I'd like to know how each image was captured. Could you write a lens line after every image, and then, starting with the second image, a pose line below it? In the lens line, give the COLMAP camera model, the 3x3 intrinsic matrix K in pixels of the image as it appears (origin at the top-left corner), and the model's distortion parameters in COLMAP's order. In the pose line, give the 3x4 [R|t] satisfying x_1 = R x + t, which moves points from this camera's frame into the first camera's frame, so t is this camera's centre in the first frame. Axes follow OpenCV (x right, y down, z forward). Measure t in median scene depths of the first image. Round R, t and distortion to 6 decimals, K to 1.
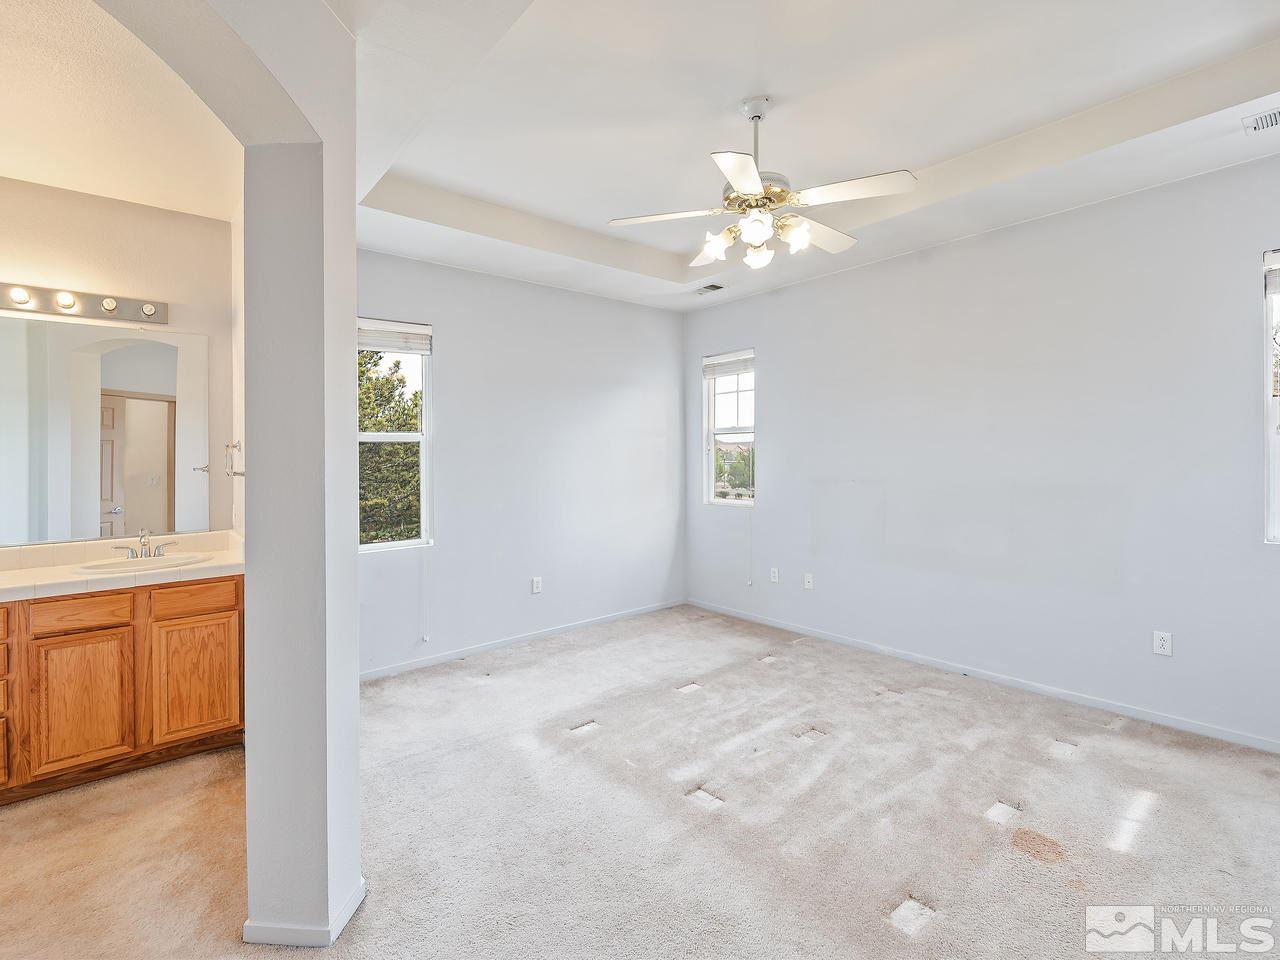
lens RADIAL K [[610.5, 0, 644.3], [0, 610.5, 451.2], [0, 0, 1]] dist [-0.003329, -0.000075]
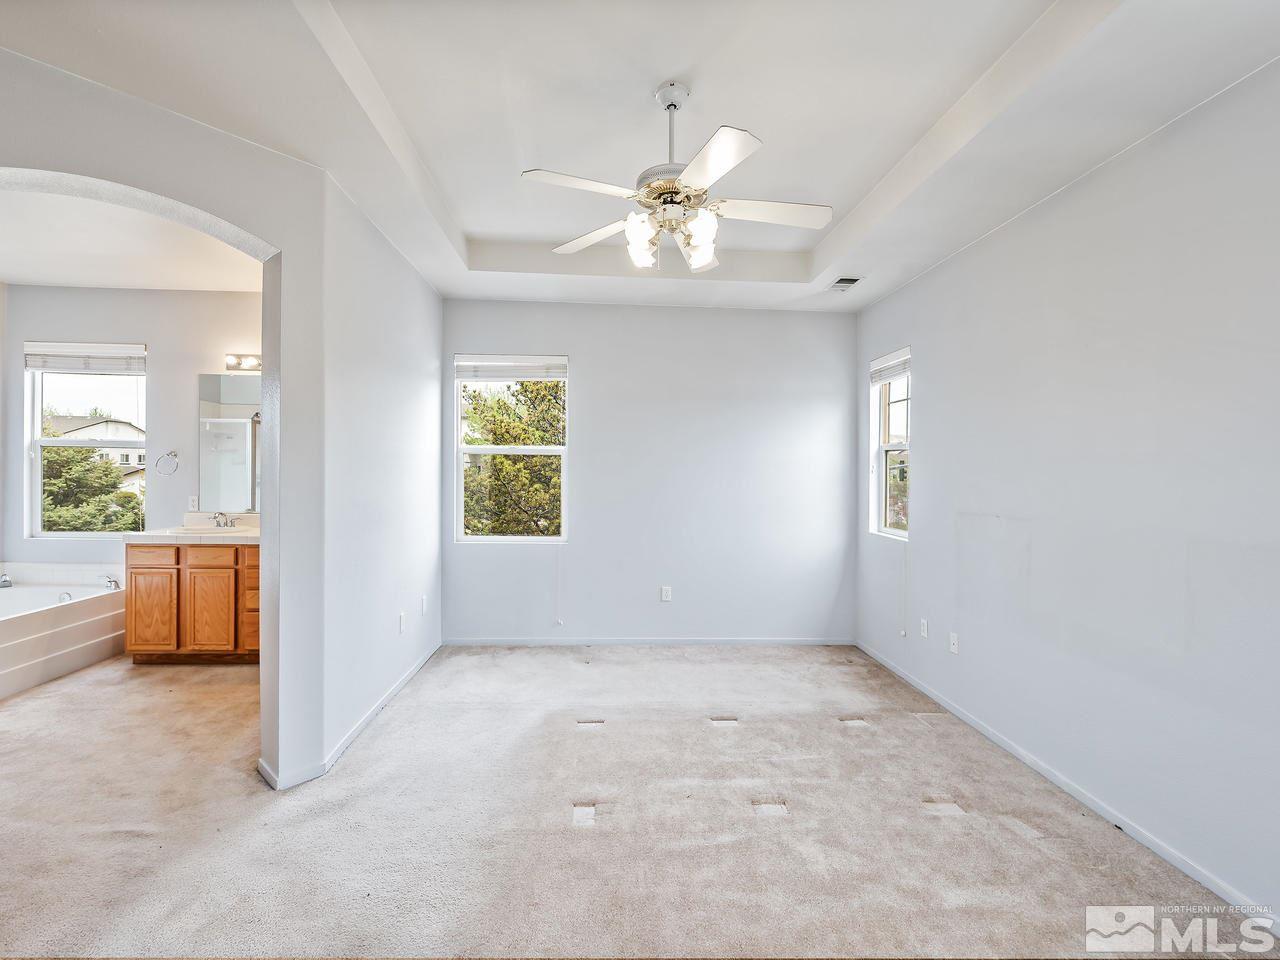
lens RADIAL K [[600.7, 0, 620.6], [0, 600.7, 469.2], [0, 0, 1]] dist [-0.002956, -0.000413]
pose [[0.786403, 0.028117, -0.617074, 0.587151], [-0.025677, 0.999588, 0.012823, -0.008552], [0.617180, 0.005760, 0.786801, 0.206696]]
